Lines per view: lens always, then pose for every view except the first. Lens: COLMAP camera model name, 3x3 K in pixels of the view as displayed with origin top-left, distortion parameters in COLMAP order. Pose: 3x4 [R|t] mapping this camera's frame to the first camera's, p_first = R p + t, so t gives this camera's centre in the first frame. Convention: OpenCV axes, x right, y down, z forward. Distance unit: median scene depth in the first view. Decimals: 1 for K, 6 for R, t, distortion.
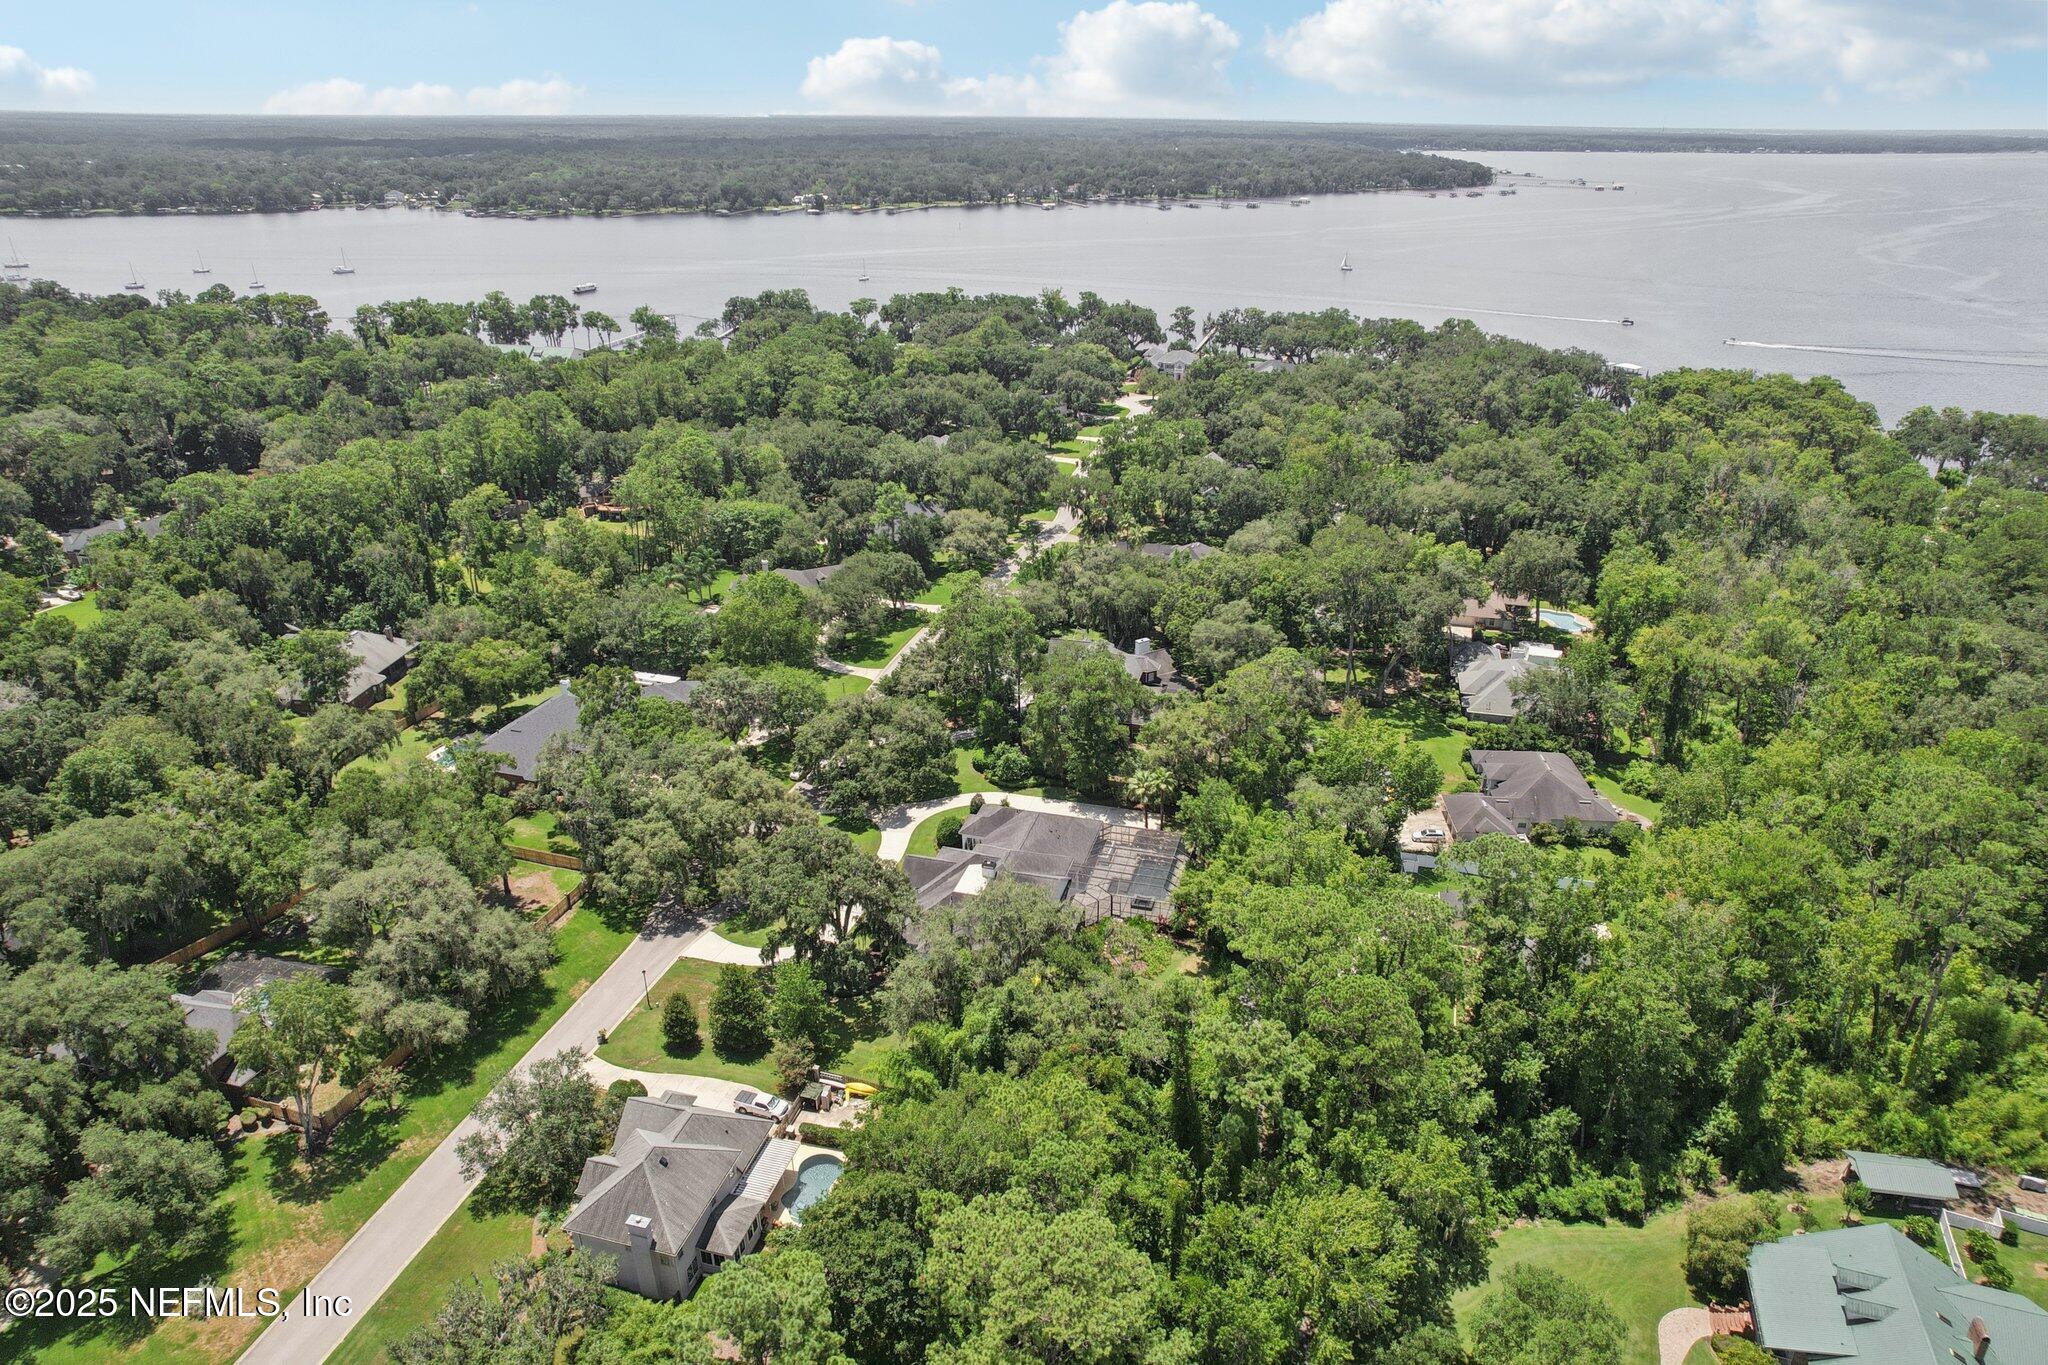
lens RADIAL K [[1315.7, 0, 1039.2], [0, 1315.7, 668.1], [0, 0, 1]] dist [-0.099343, 0.080186]
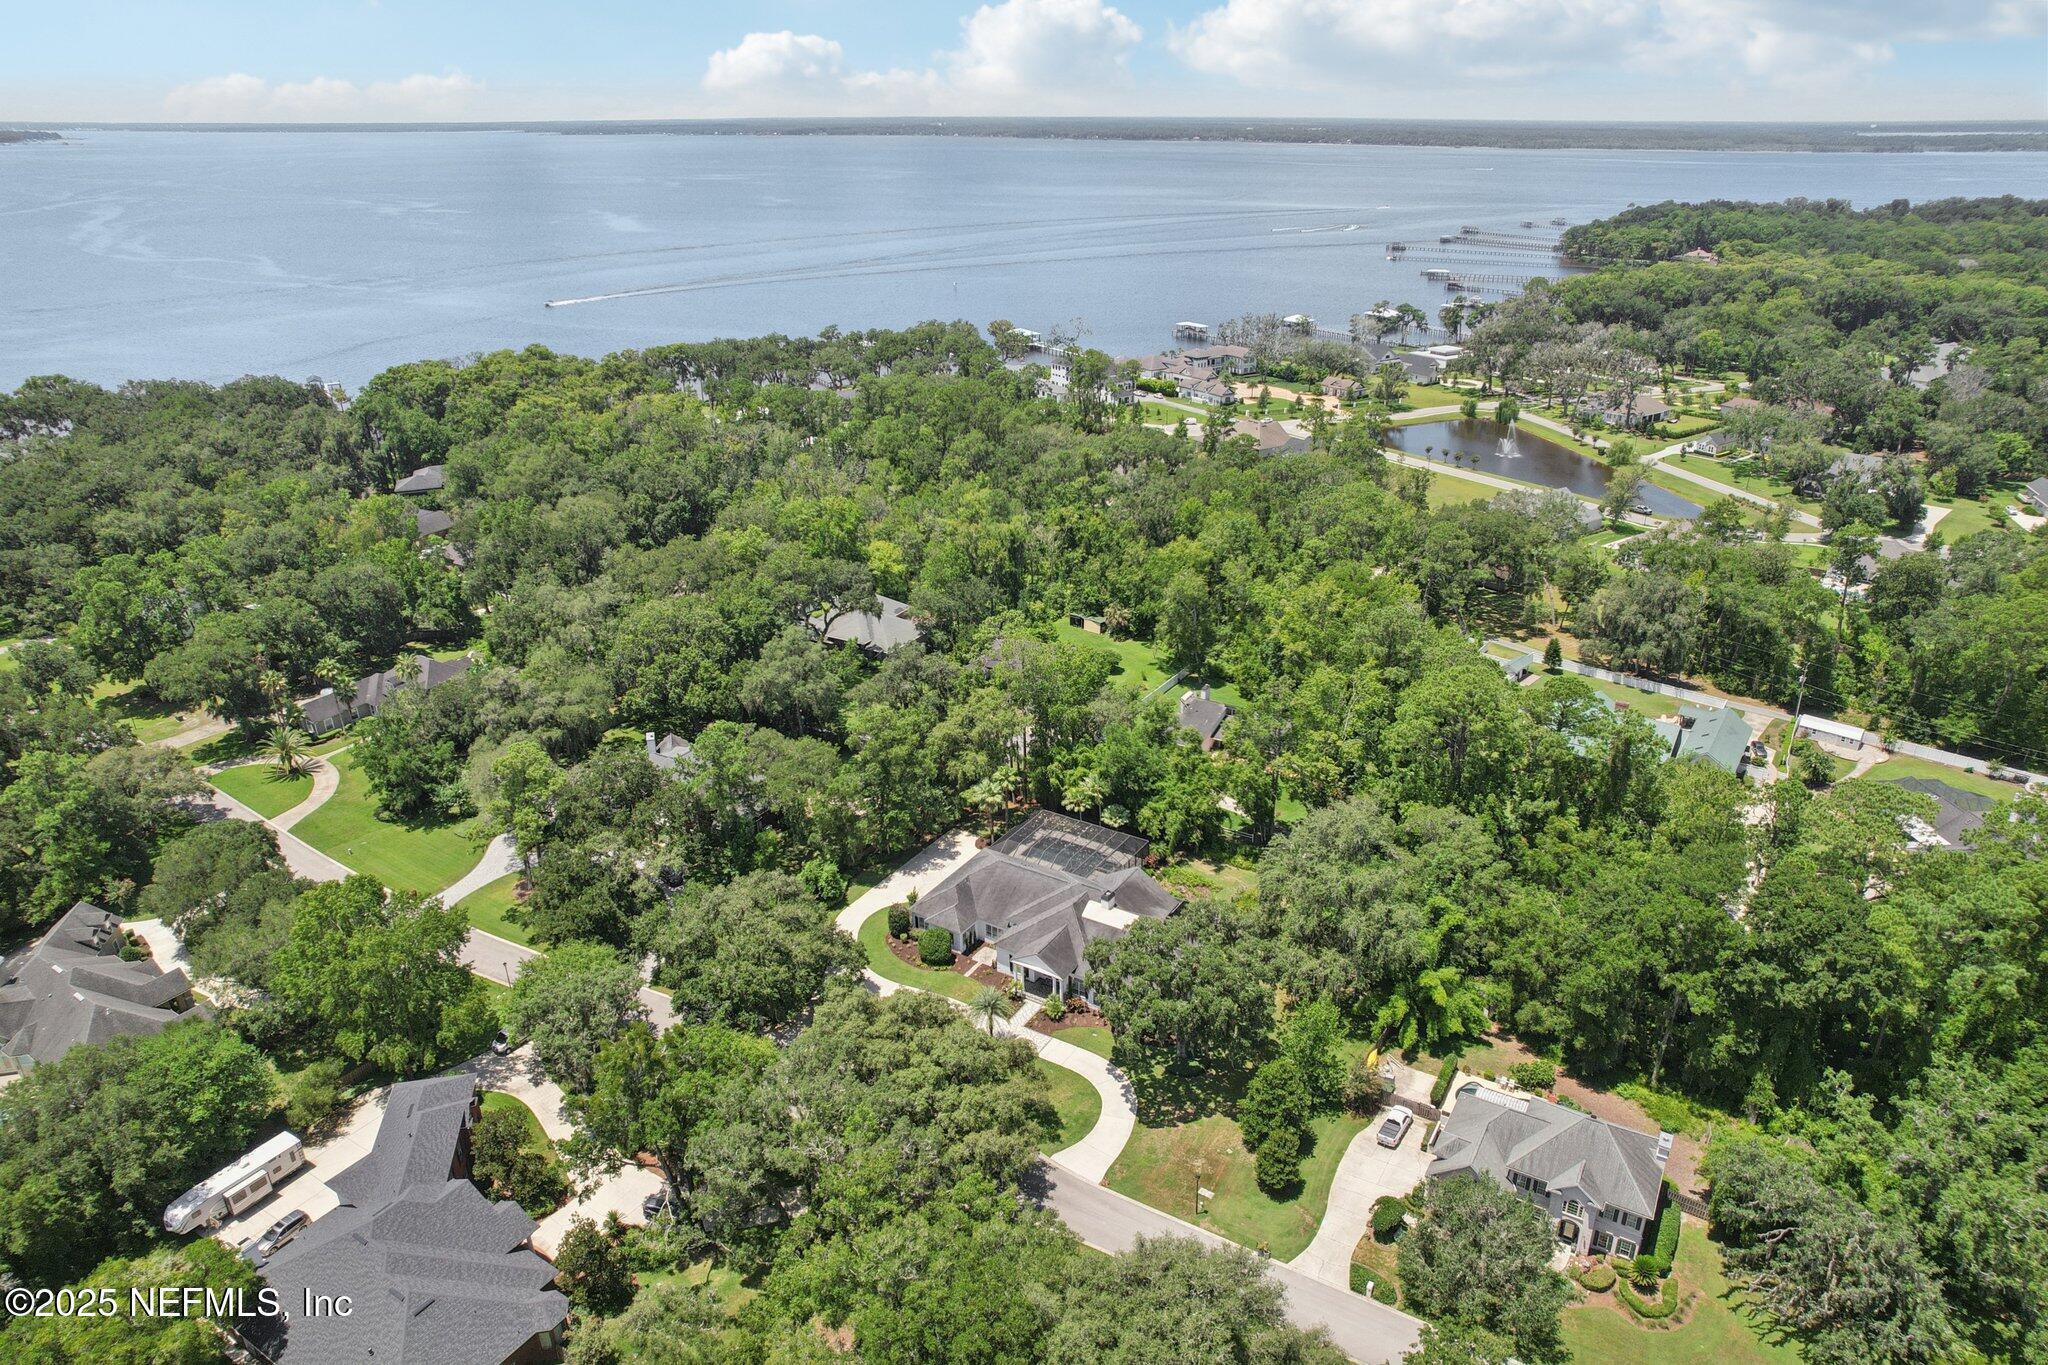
lens RADIAL K [[1337.1, 0, 1024.0], [0, 1337.1, 682.5], [0, 0, 1]] dist [-0.064121, 0.060780]
pose [[0.268227, -0.380007, 0.885240, -0.257111], [0.377689, 0.886827, 0.266249, -0.080156], [-0.886231, 0.262931, 0.381395, 0.193476]]
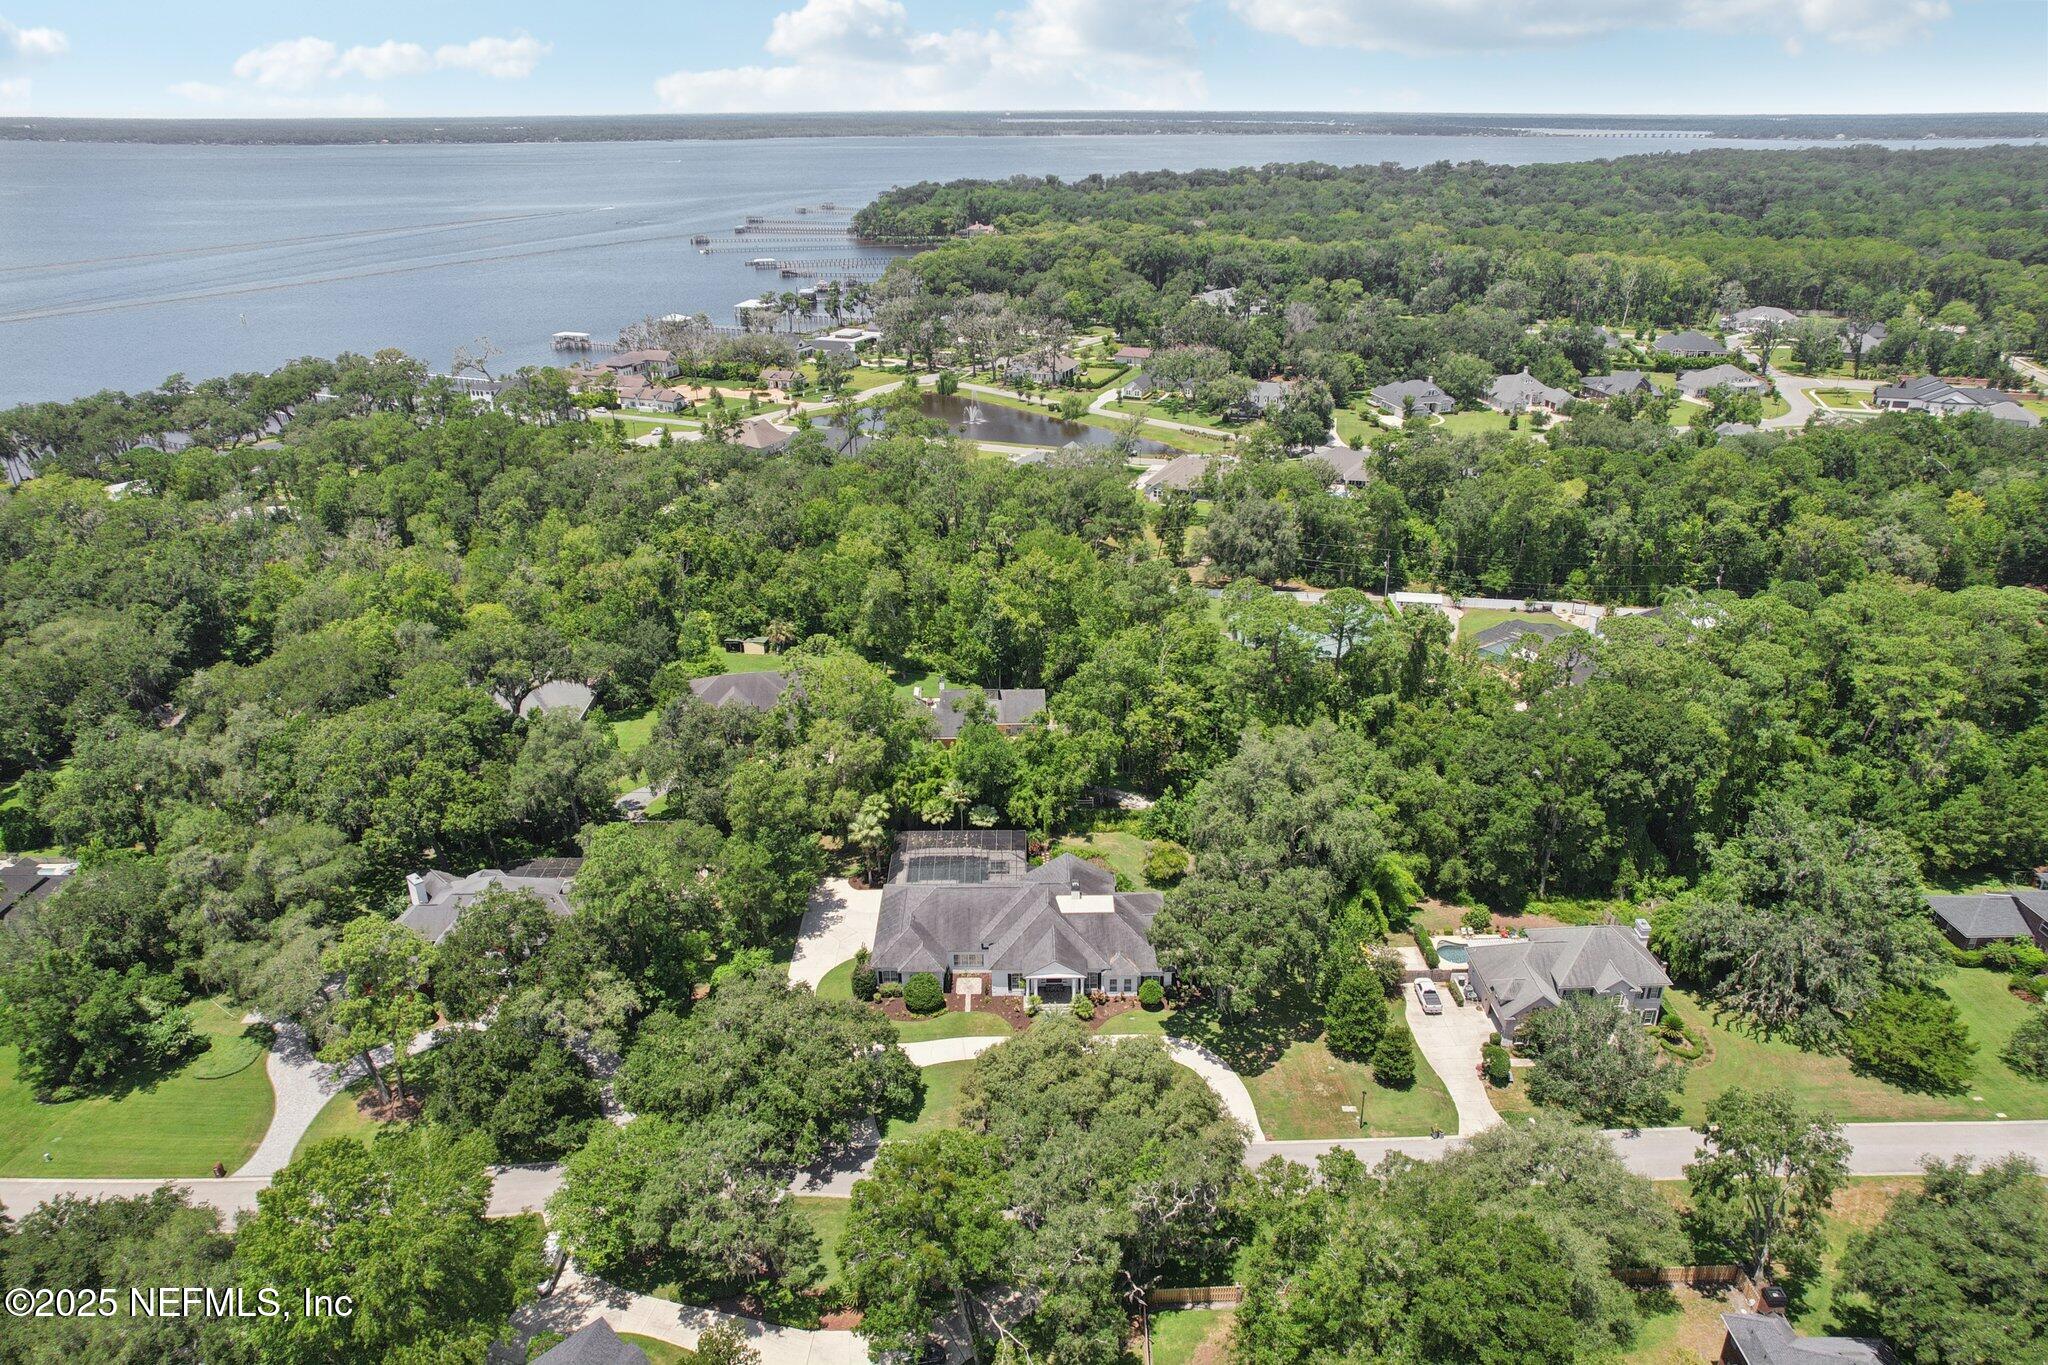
lens RADIAL K [[1329.6, 0, 1026.8], [0, 1329.6, 716.0], [0, 0, 1]] dist [-0.061701, 0.054244]
pose [[-0.290479, -0.400440, 0.869063, -0.244399], [0.379377, 0.785596, 0.488785, -0.127448], [-0.878462, 0.471684, -0.076281, 0.313148]]
